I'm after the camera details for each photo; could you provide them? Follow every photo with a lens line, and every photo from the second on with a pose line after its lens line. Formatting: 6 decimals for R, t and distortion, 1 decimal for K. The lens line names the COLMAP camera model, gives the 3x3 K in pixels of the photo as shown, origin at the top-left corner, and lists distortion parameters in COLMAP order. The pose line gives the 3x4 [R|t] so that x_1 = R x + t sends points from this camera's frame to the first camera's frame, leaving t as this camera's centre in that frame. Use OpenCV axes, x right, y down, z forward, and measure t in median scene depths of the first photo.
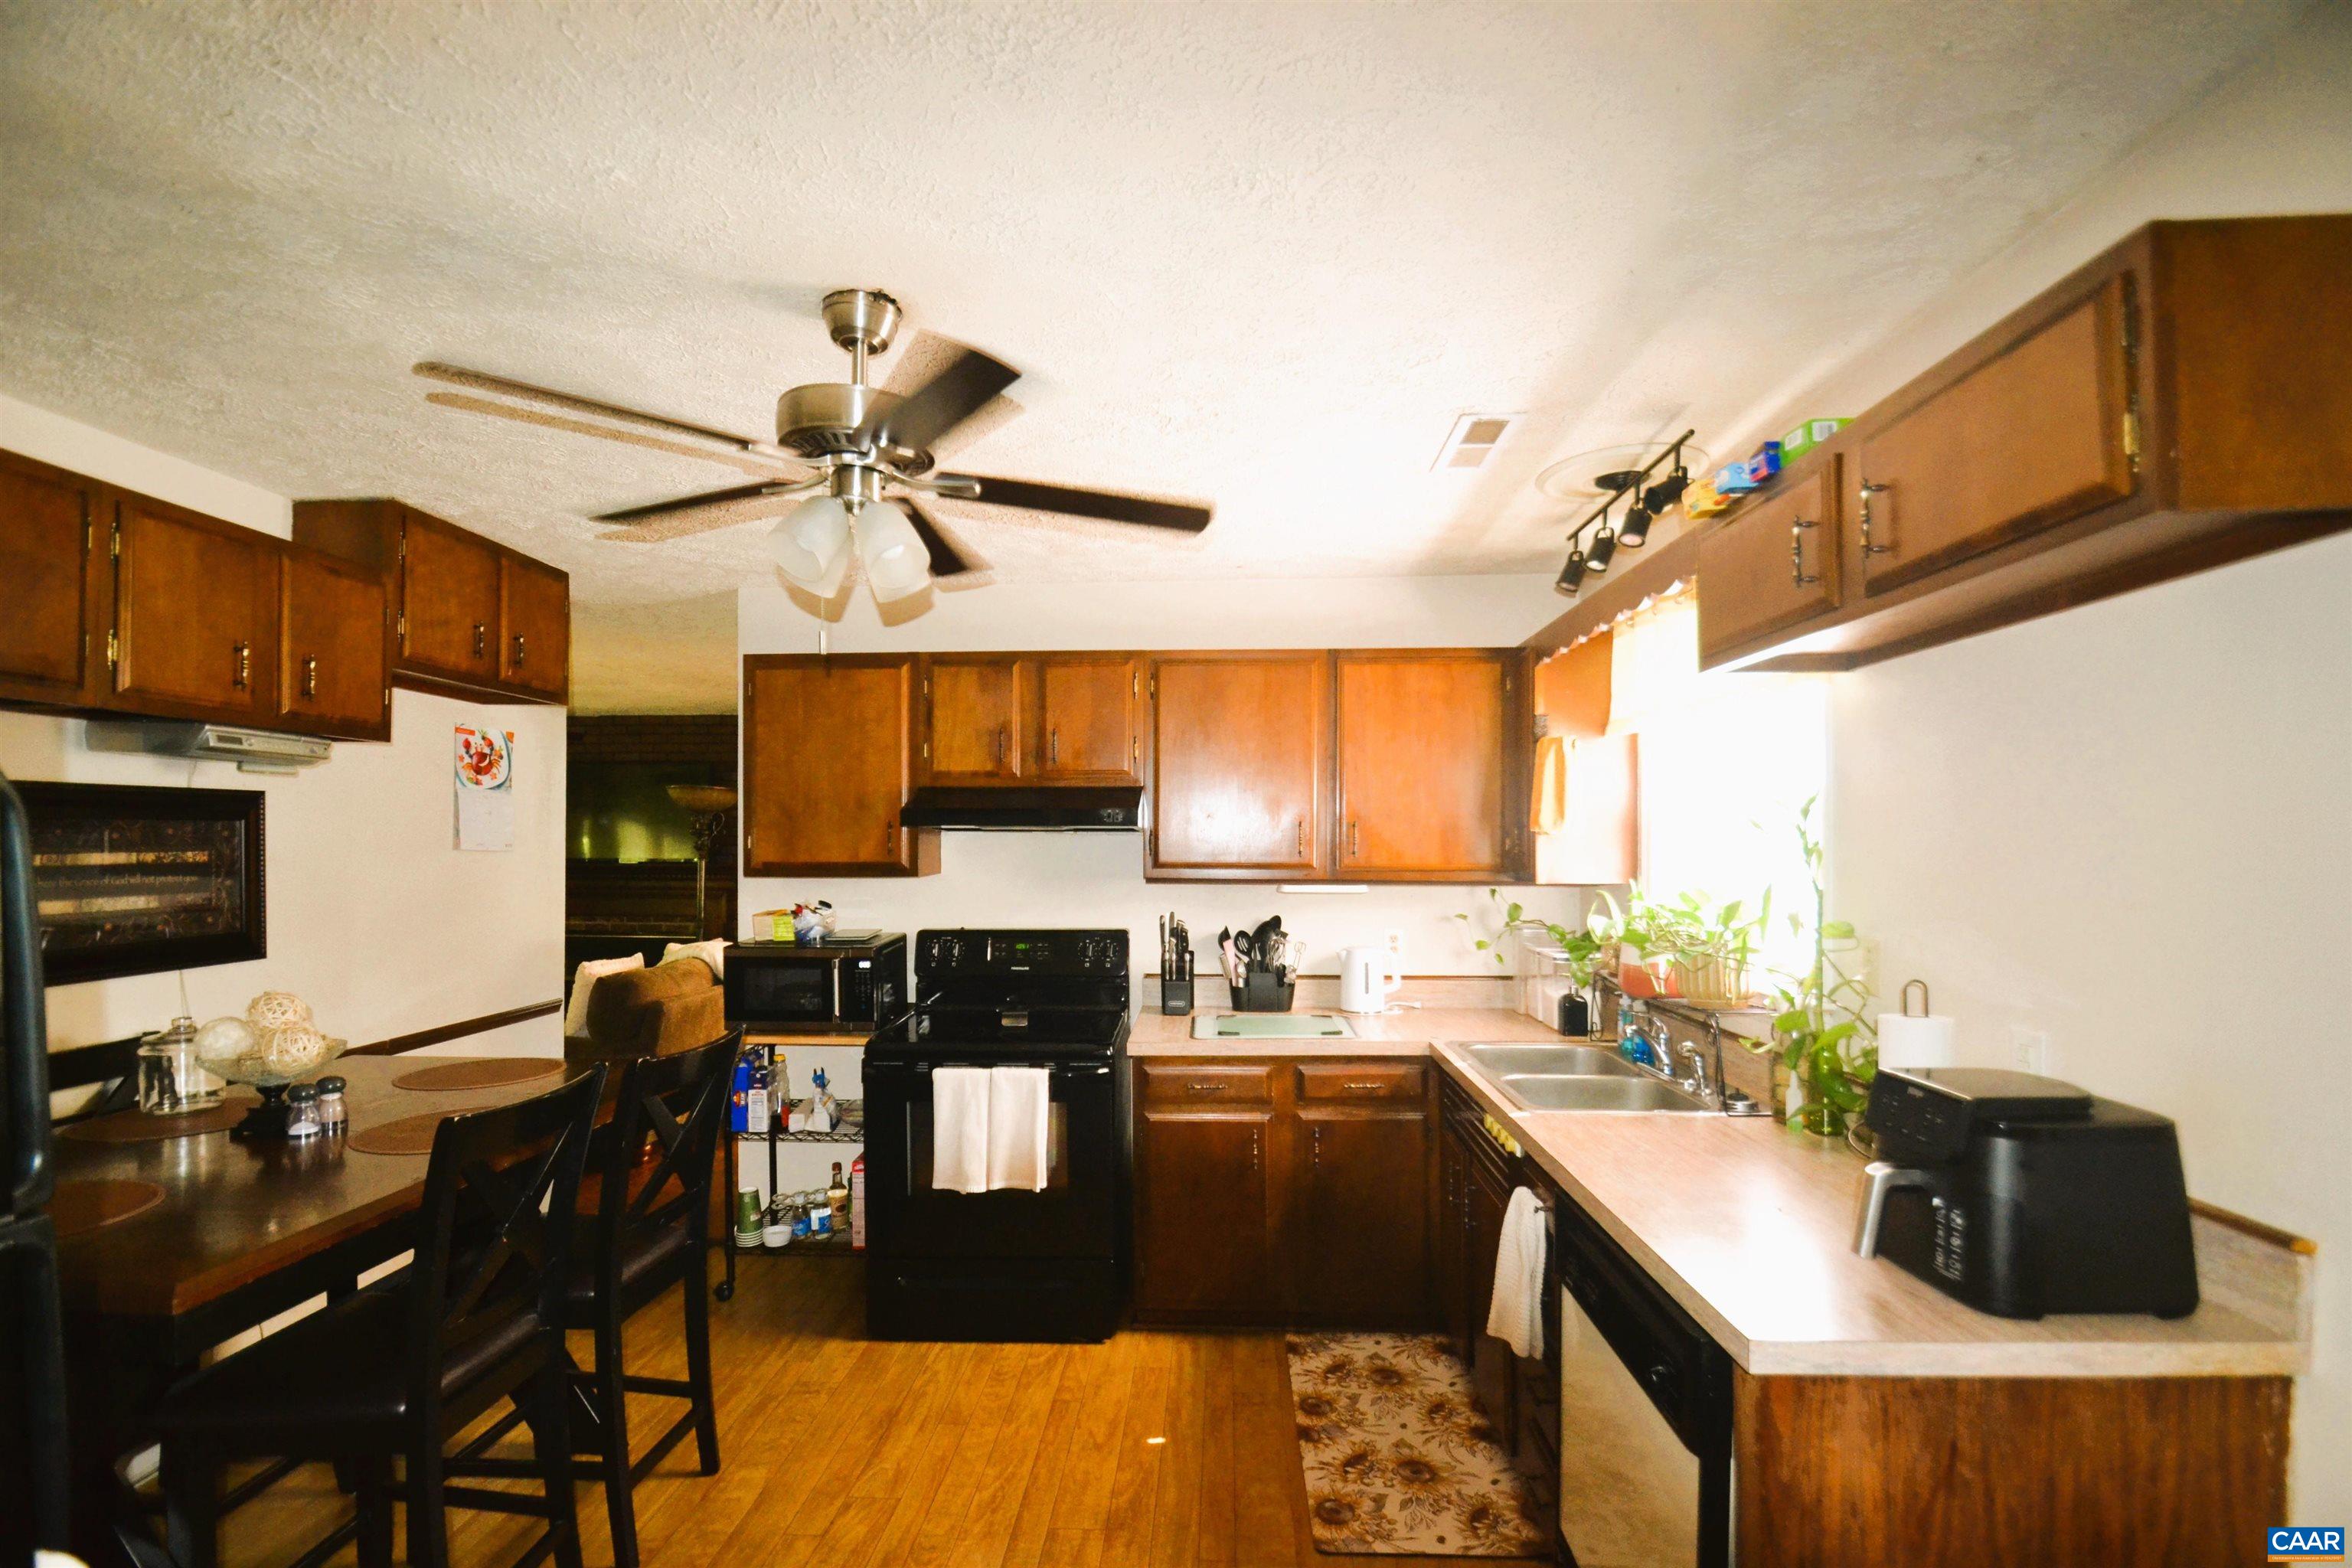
lens RADIAL K [[1048.4, 0, 1156.2], [0, 1048.4, 841.9], [0, 0, 1]] dist [0.017585, -0.020120]
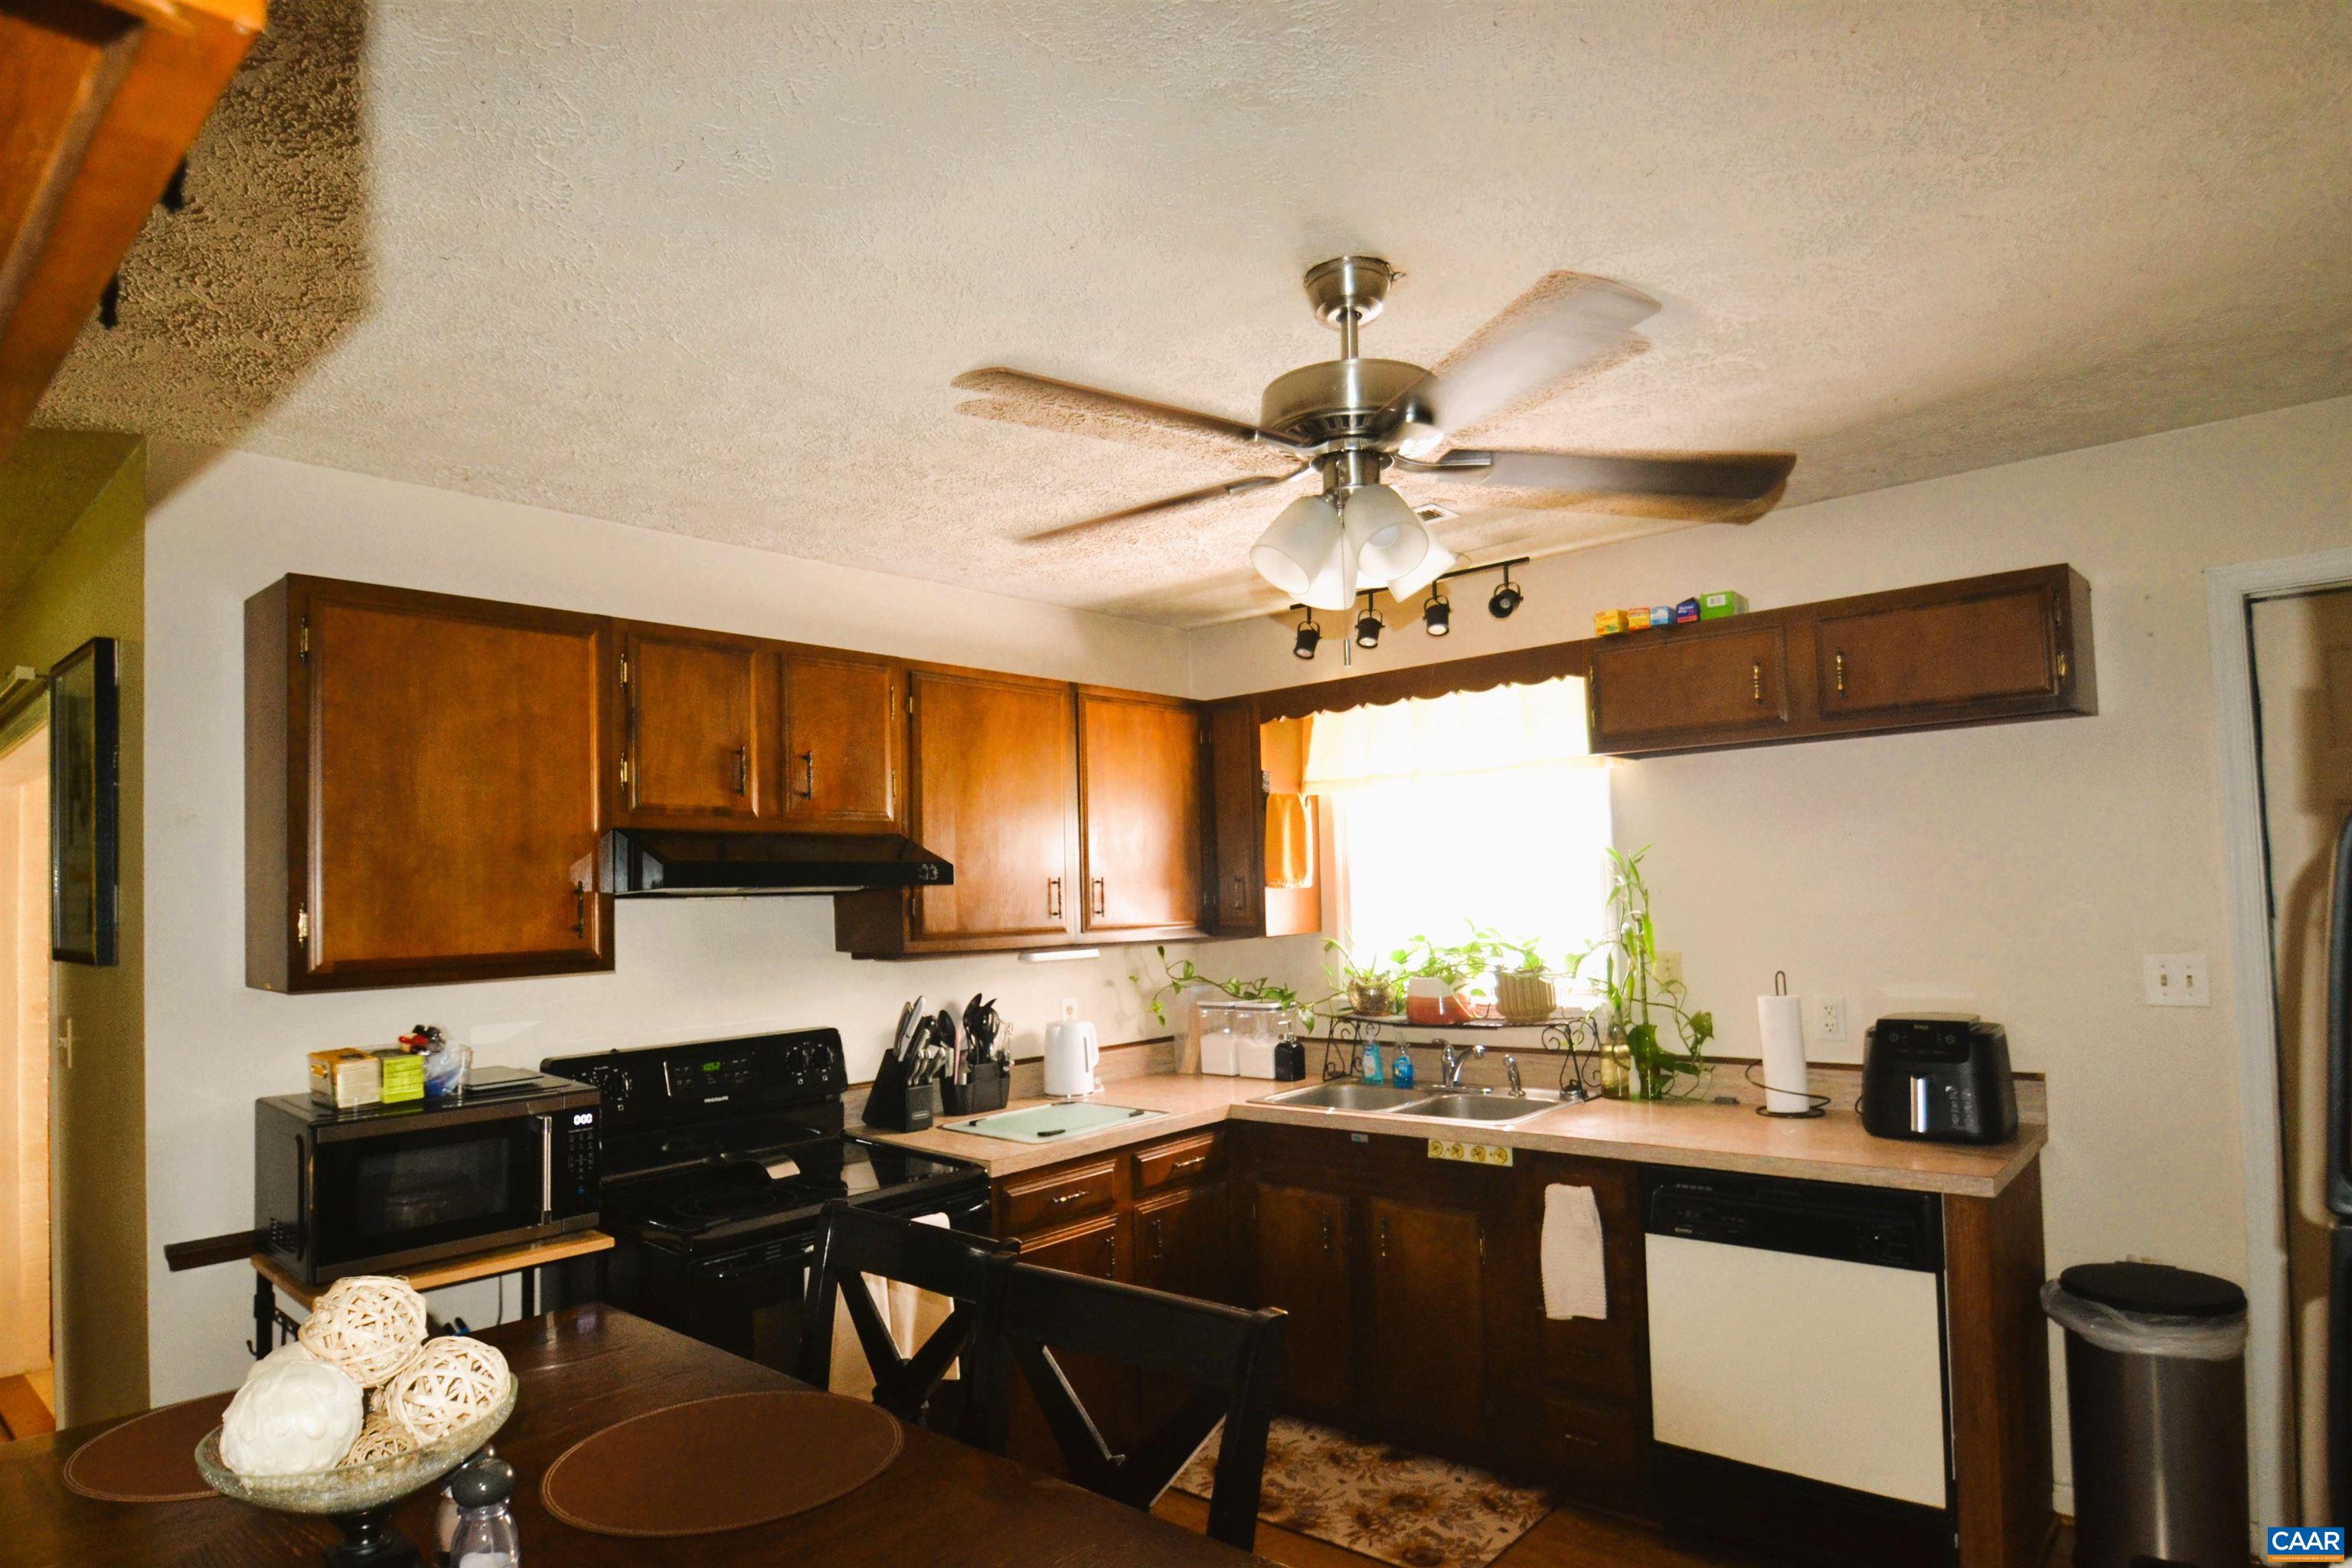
lens RADIAL K [[1330.4, 0, 1148.6], [0, 1330.4, 840.2], [0, 0, 1]] dist [-0.023104, -0.001882]
pose [[0.624842, 0.014052, 0.780625, -0.672036], [0.030444, 0.998639, -0.042346, -0.001770], [-0.780158, 0.050225, 0.623564, 0.260079]]
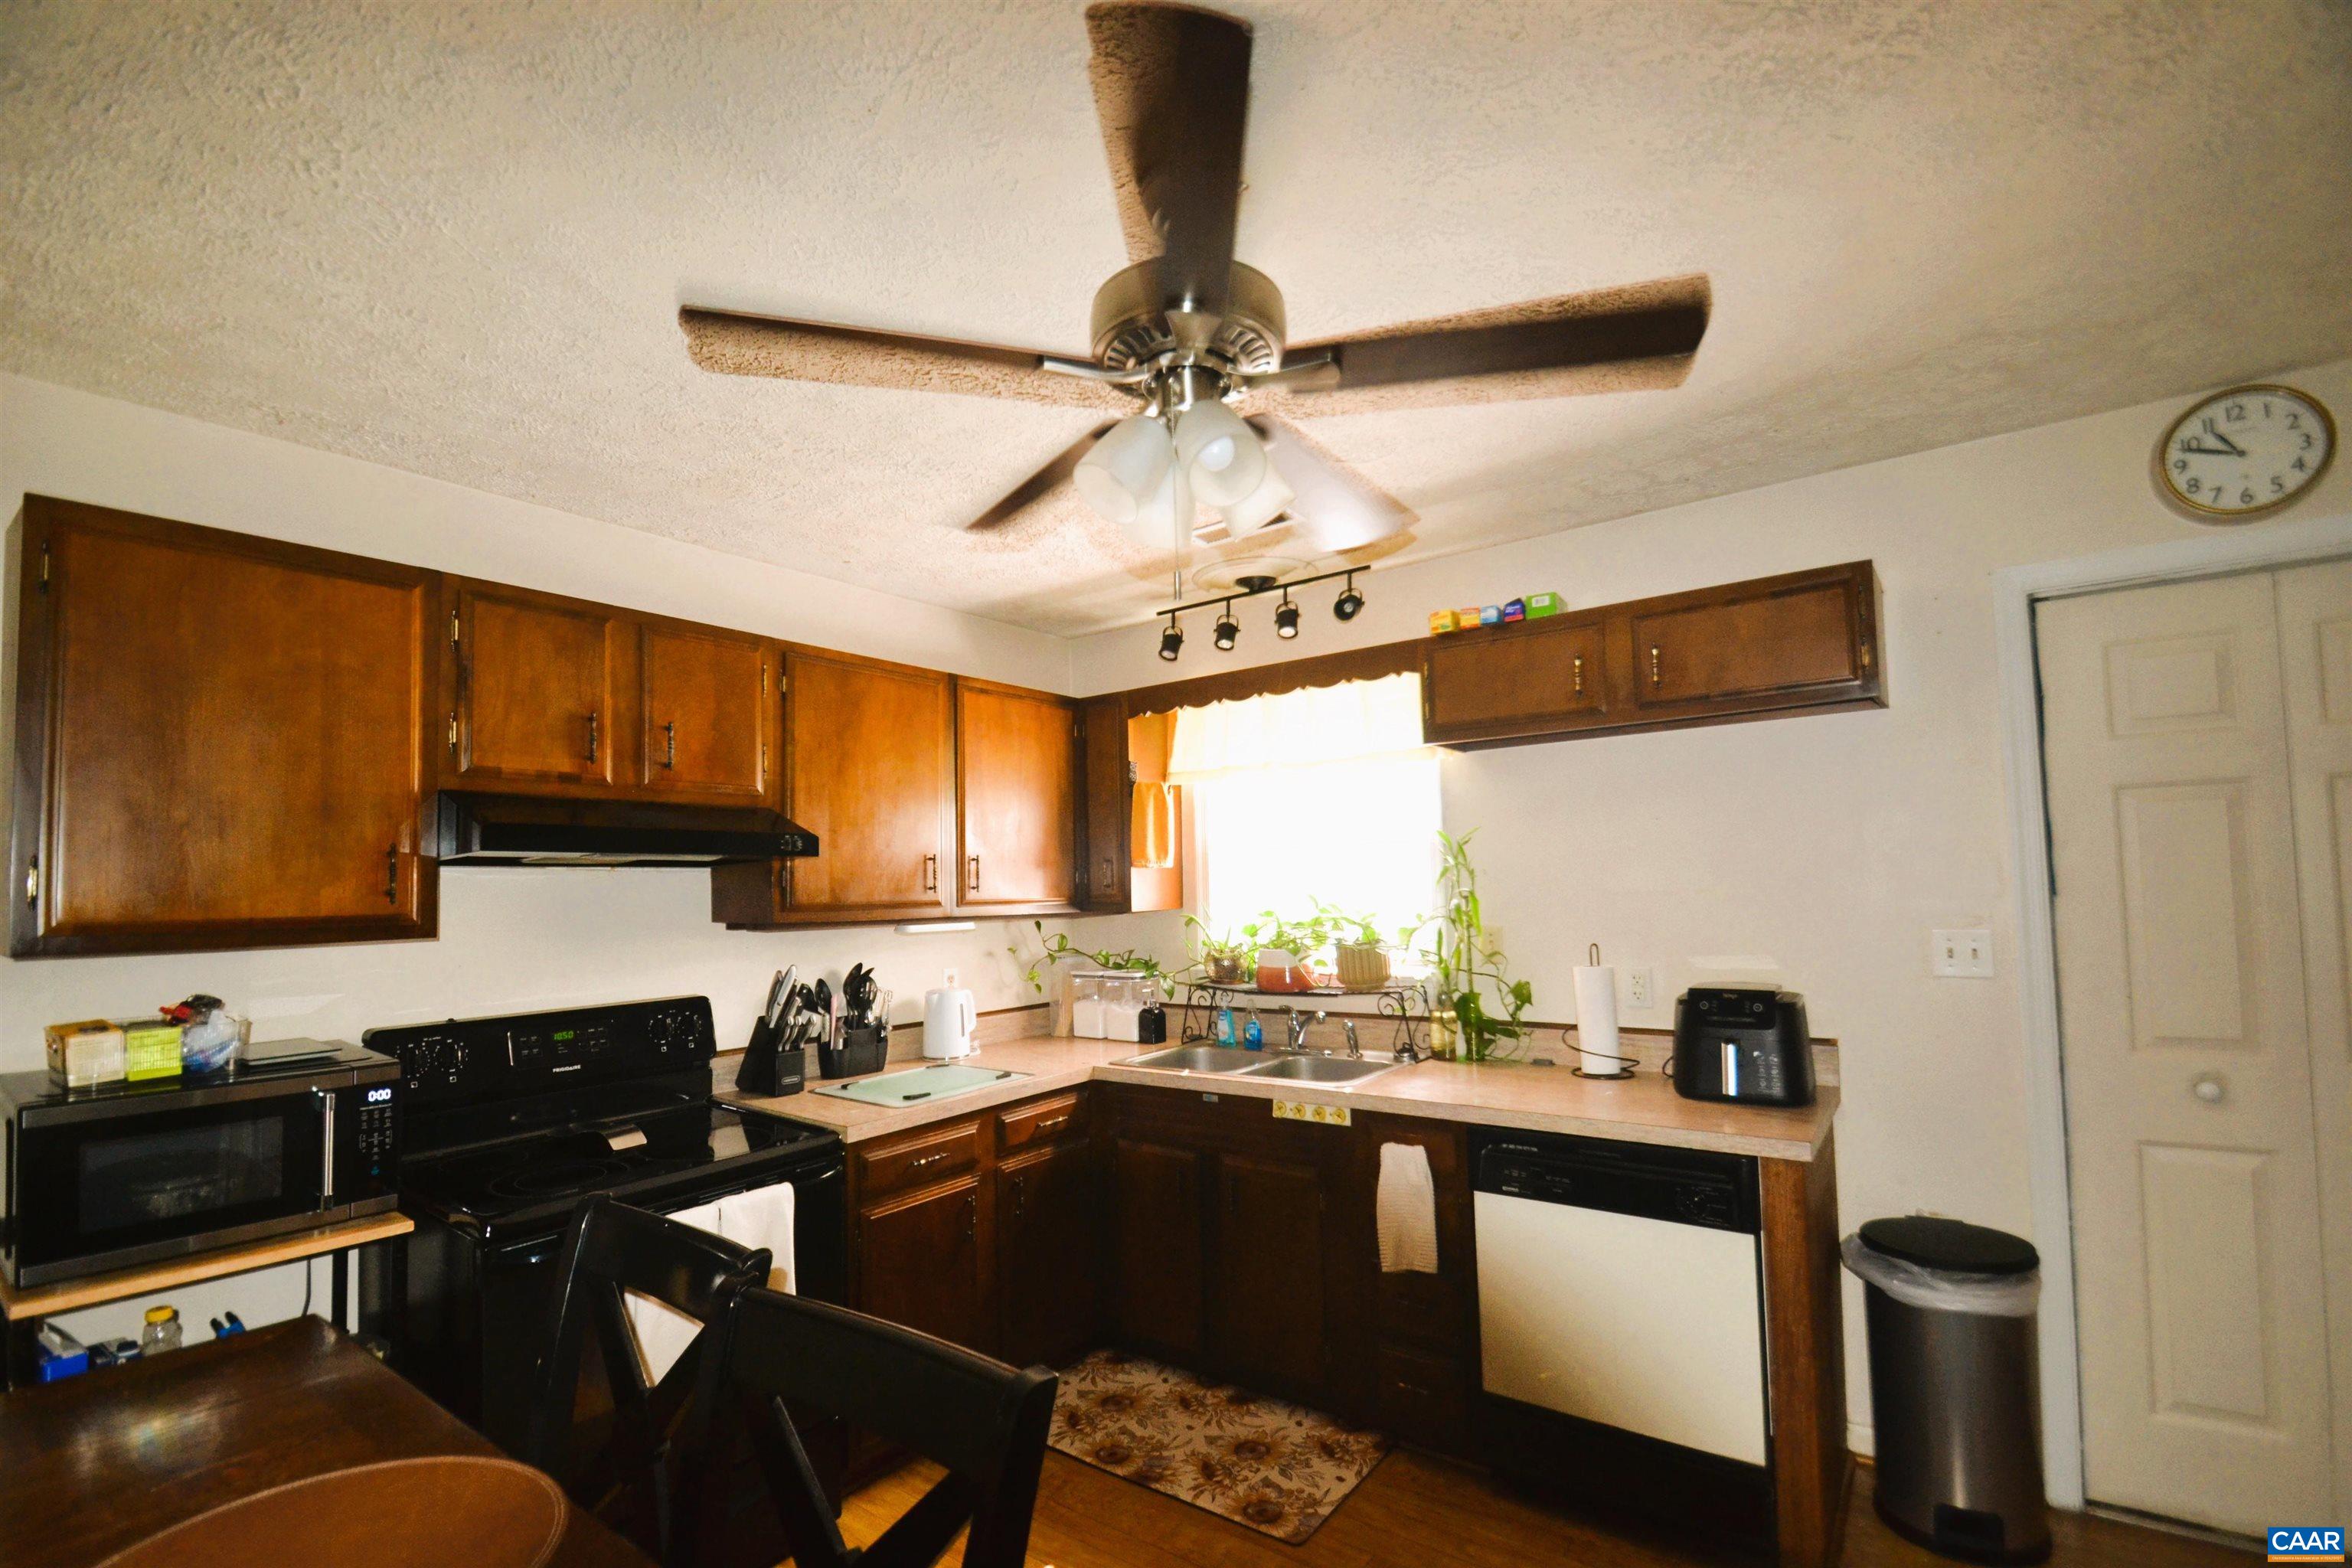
lens RADIAL K [[1048.4, 0, 1156.2], [0, 1048.4, 841.9], [0, 0, 1]] dist [0.017585, -0.020120]
pose [[0.557709, 0.023995, 0.829689, -0.518795], [0.023201, 0.998741, -0.044480, 0.014996], [-0.829712, 0.044056, 0.556450, 0.327472]]
